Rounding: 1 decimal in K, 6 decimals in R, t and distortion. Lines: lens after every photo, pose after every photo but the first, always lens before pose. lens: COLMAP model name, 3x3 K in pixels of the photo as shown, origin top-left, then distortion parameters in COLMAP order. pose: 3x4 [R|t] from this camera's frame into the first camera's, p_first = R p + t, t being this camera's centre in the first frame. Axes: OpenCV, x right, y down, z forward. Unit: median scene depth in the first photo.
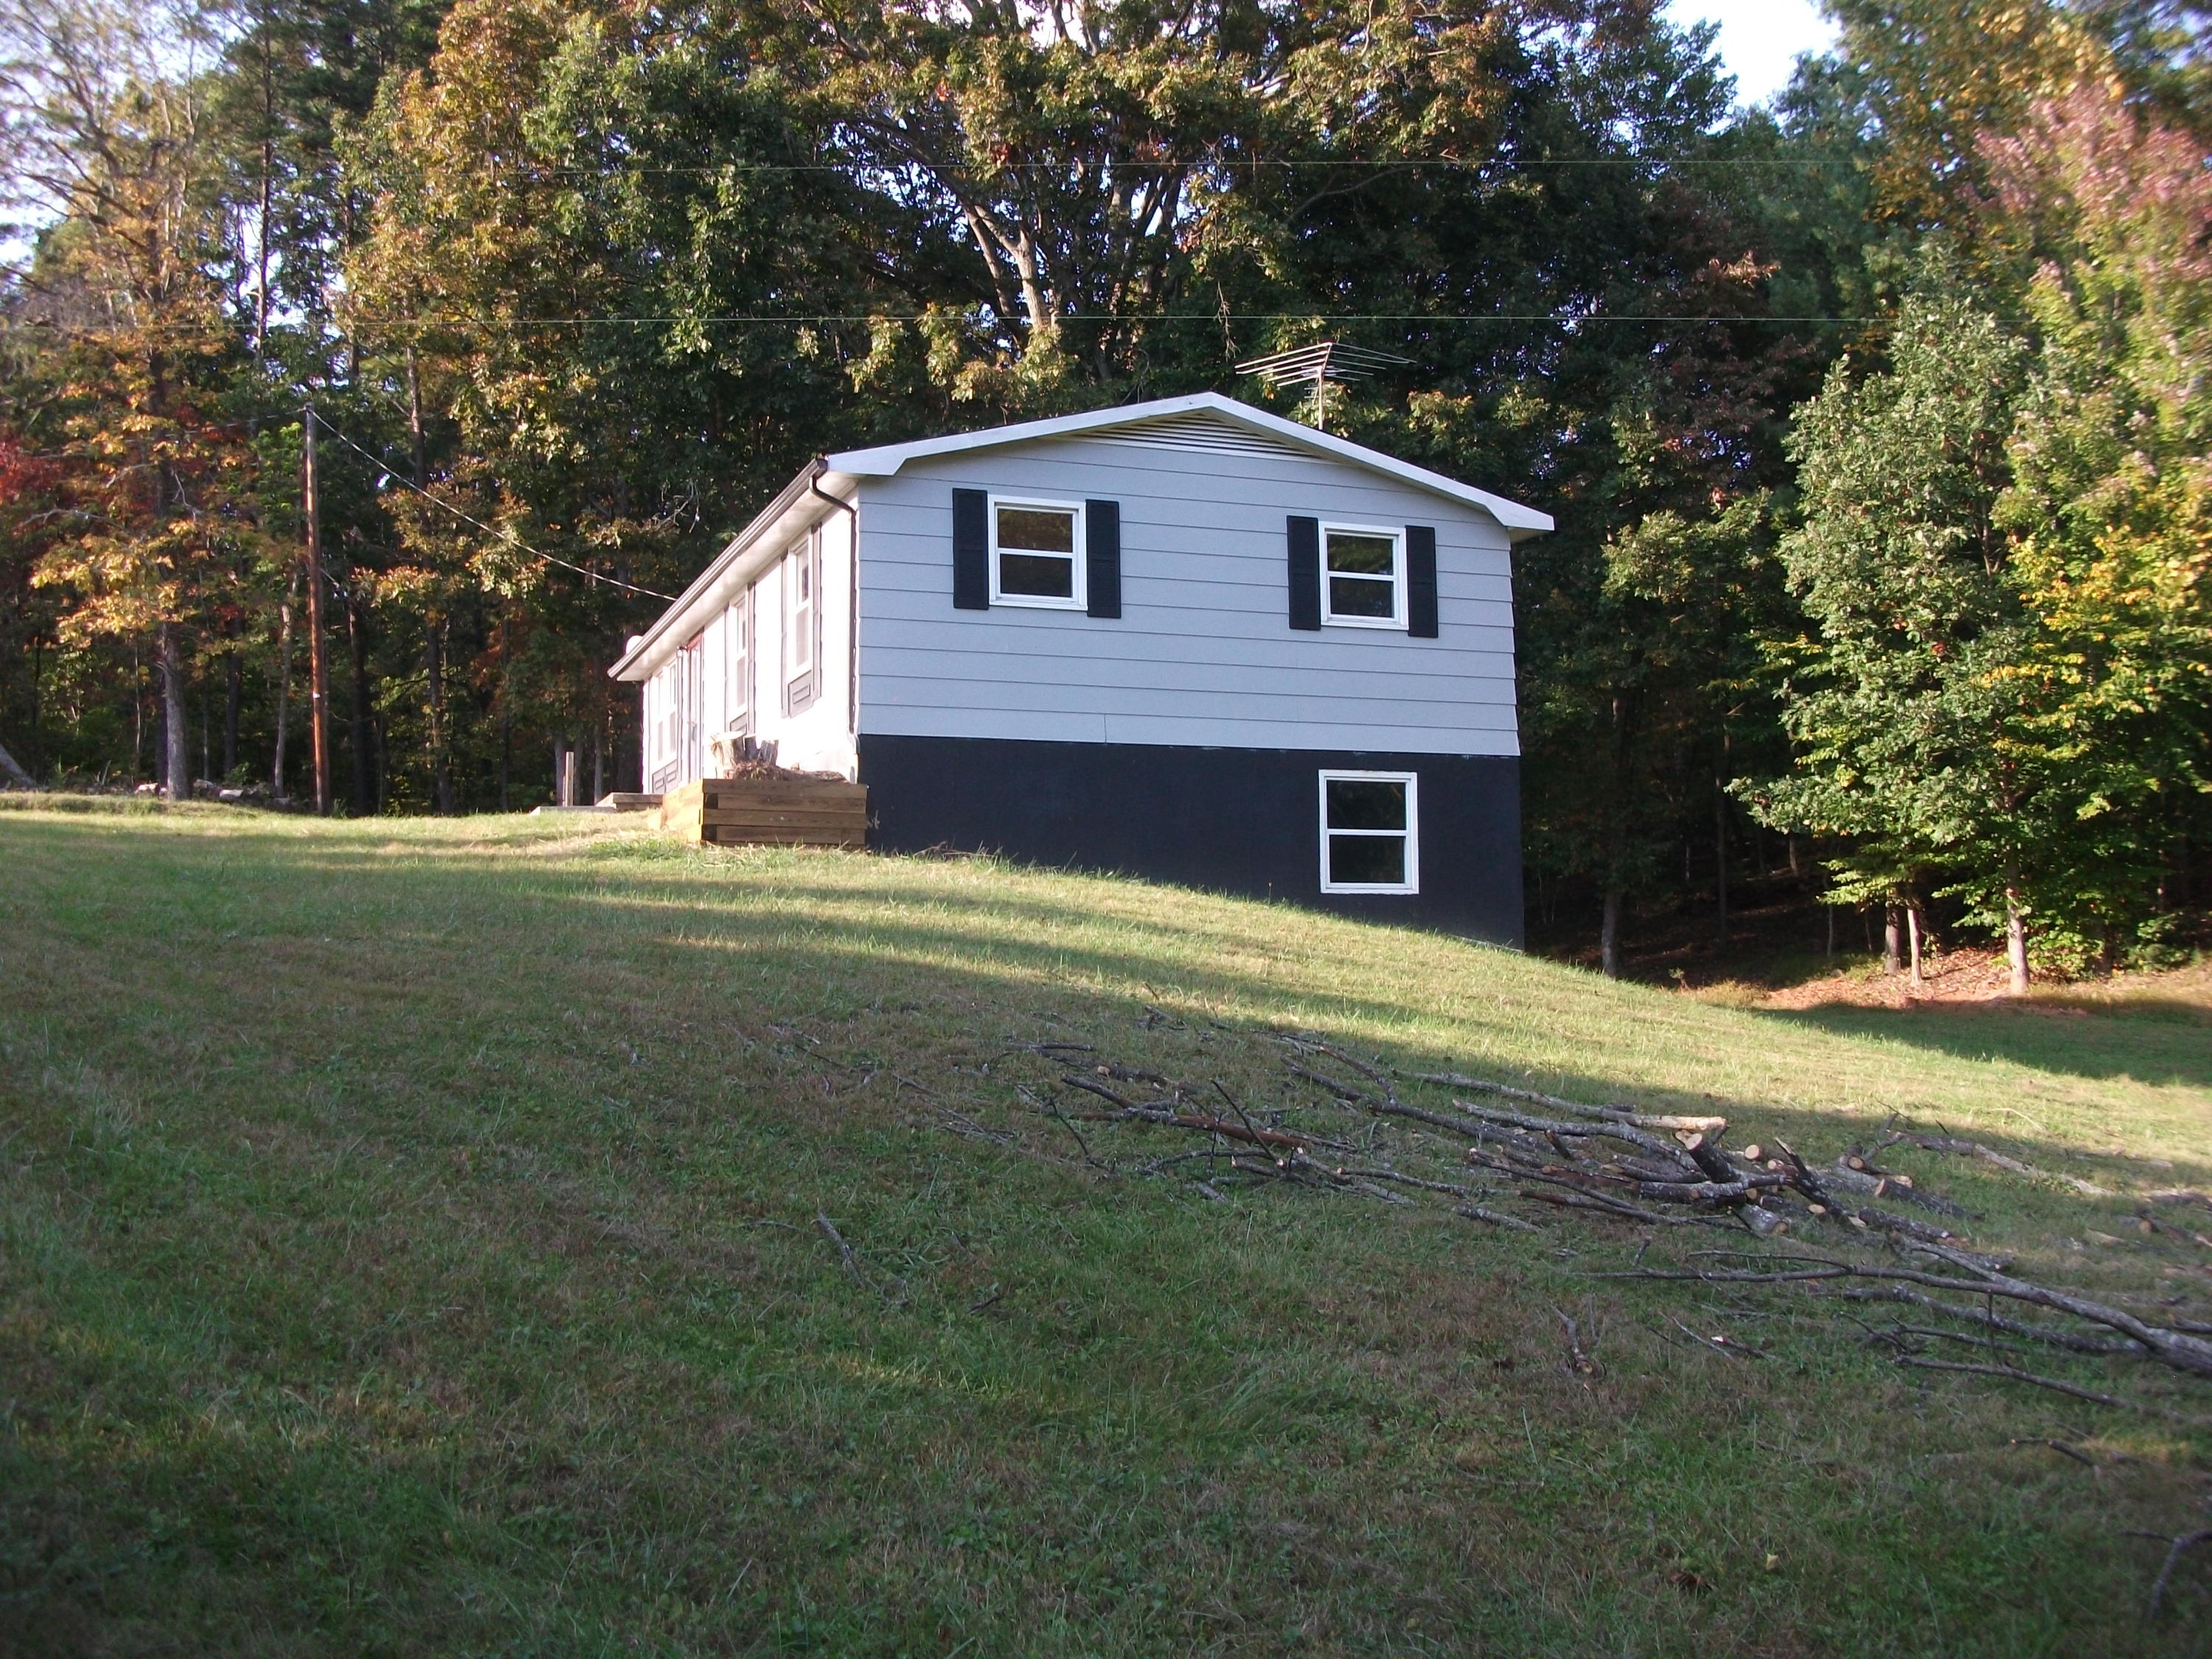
lens RADIAL K [[2120.1, 0, 1066.2], [0, 2120.1, 827.9], [0, 0, 1]] dist [-0.139105, 0.068553]
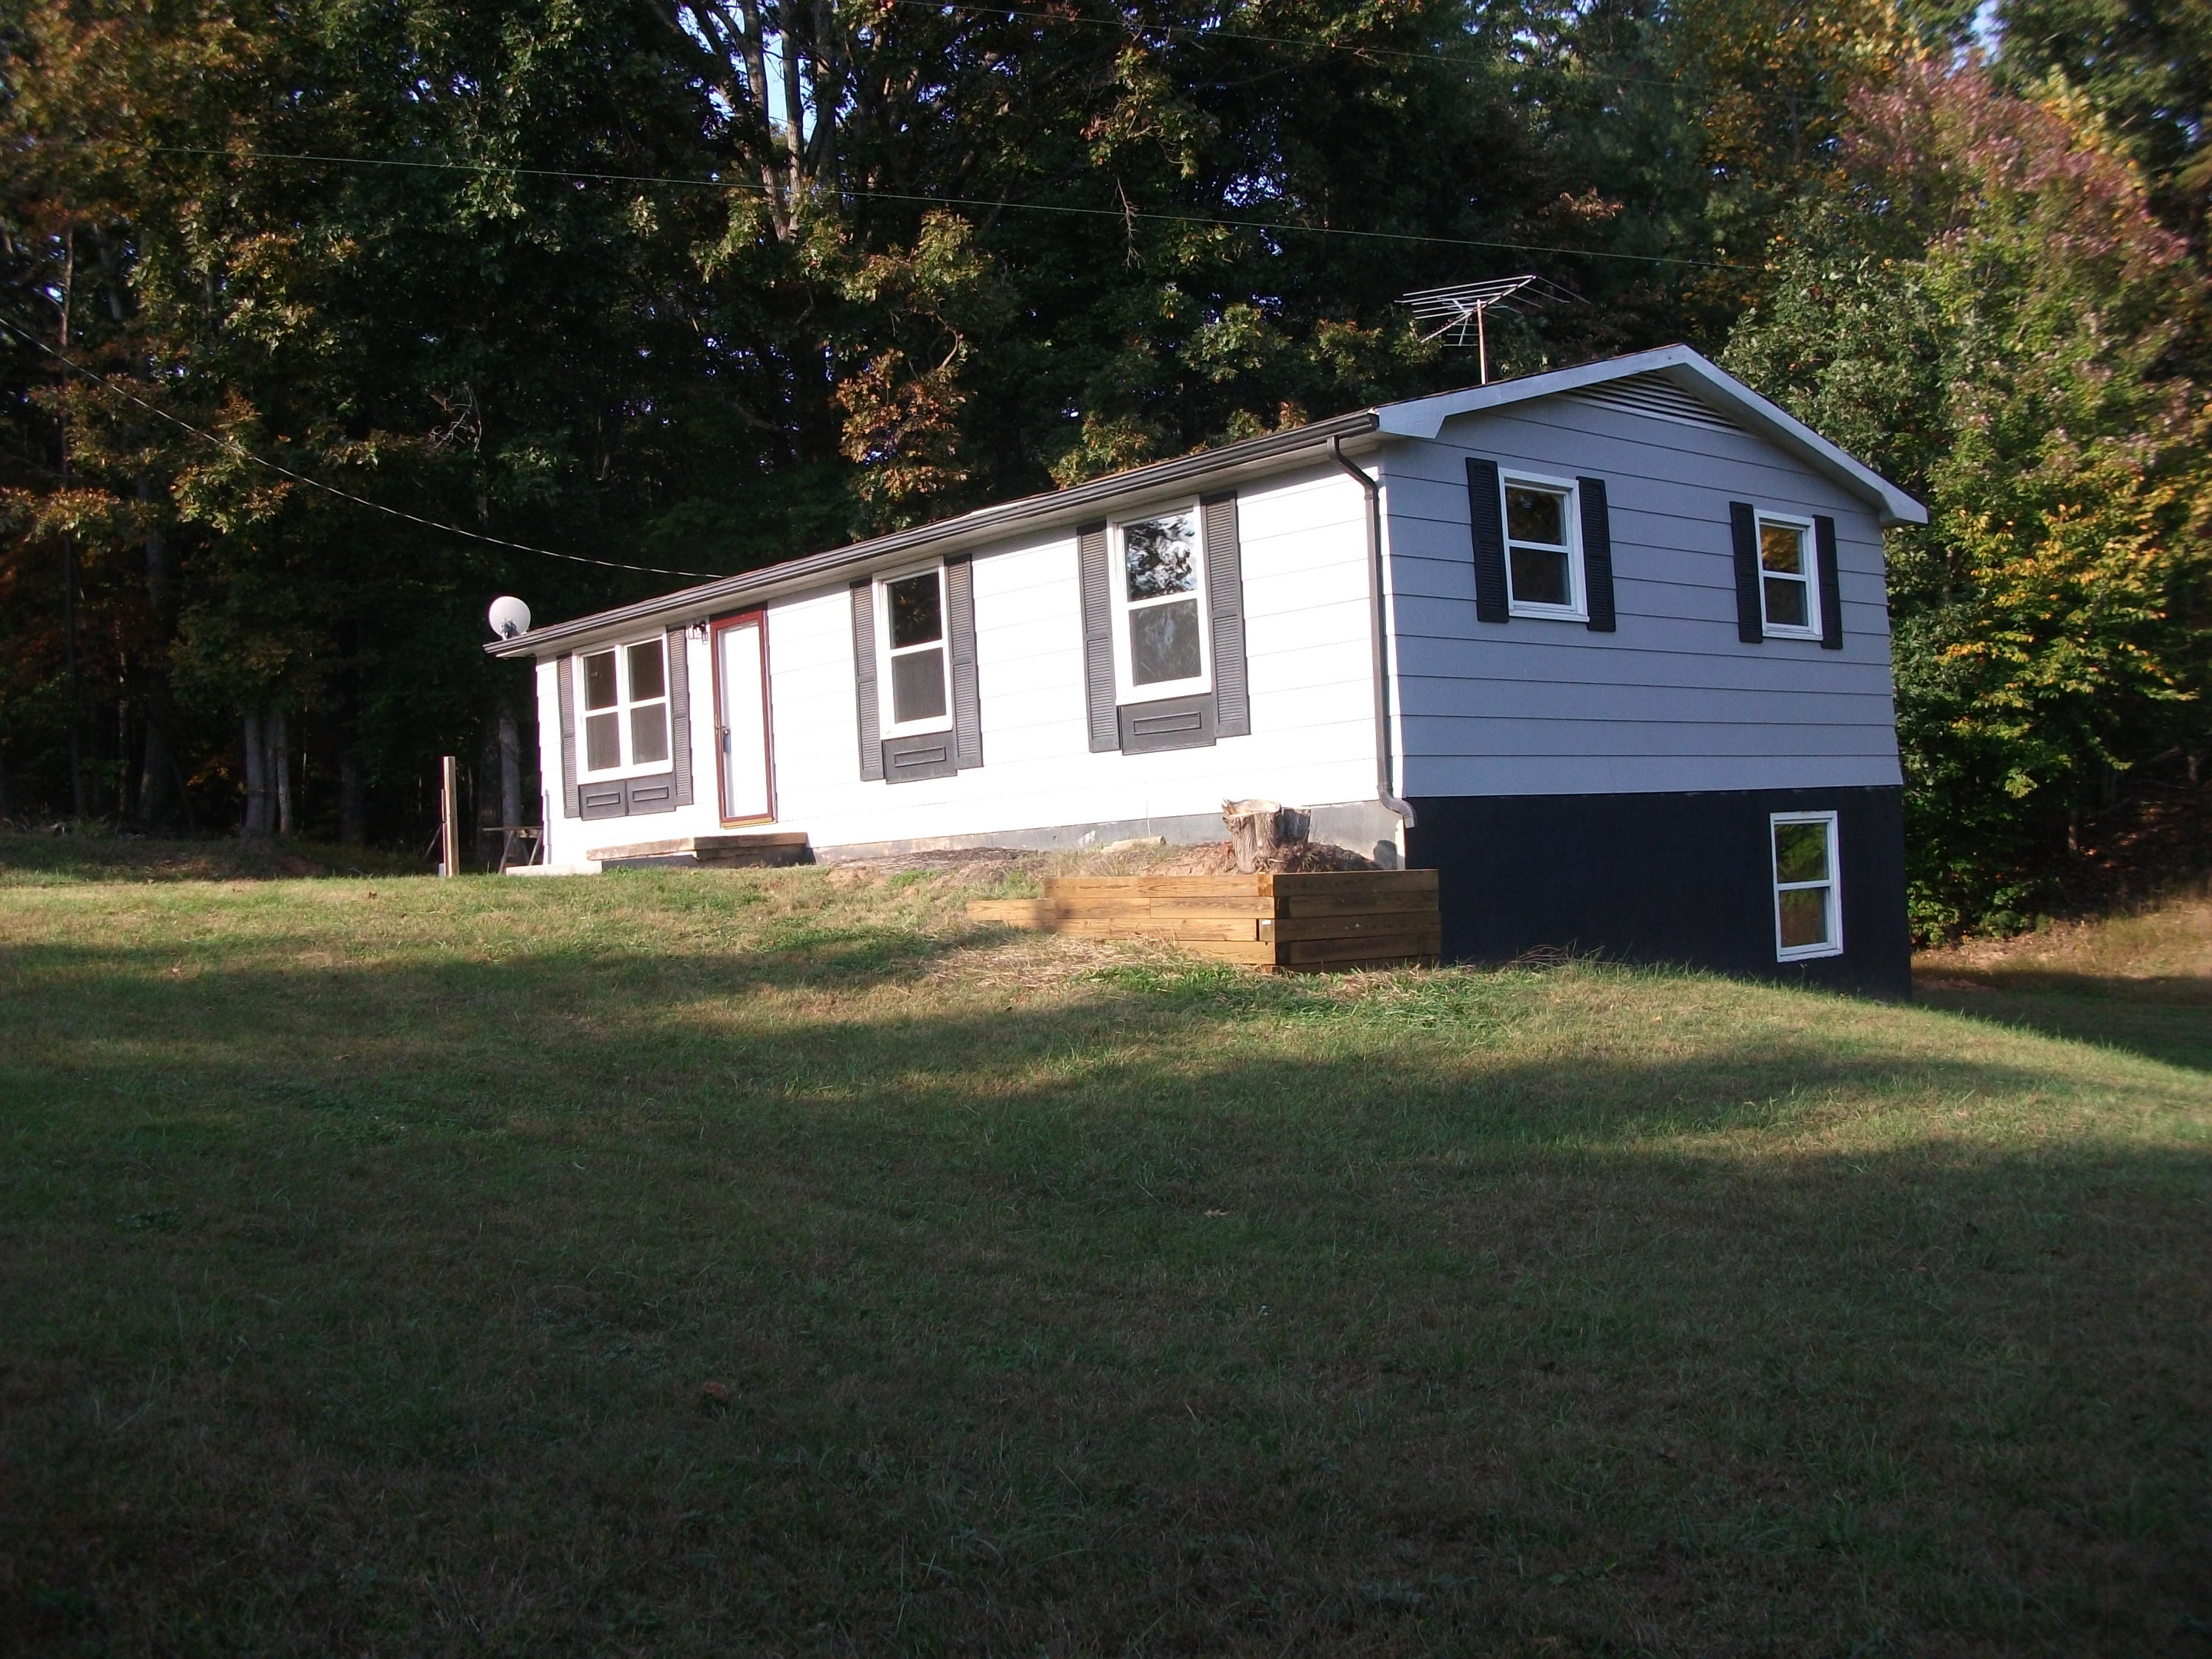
lens RADIAL K [[2120.1, 0, 1066.2], [0, 2120.1, 827.9], [0, 0, 1]] dist [-0.139105, 0.068553]
pose [[0.932793, -0.028401, 0.359291, -0.304081], [0.010756, 0.998640, 0.051015, -0.046818], [-0.360251, -0.043722, 0.931830, 0.238899]]
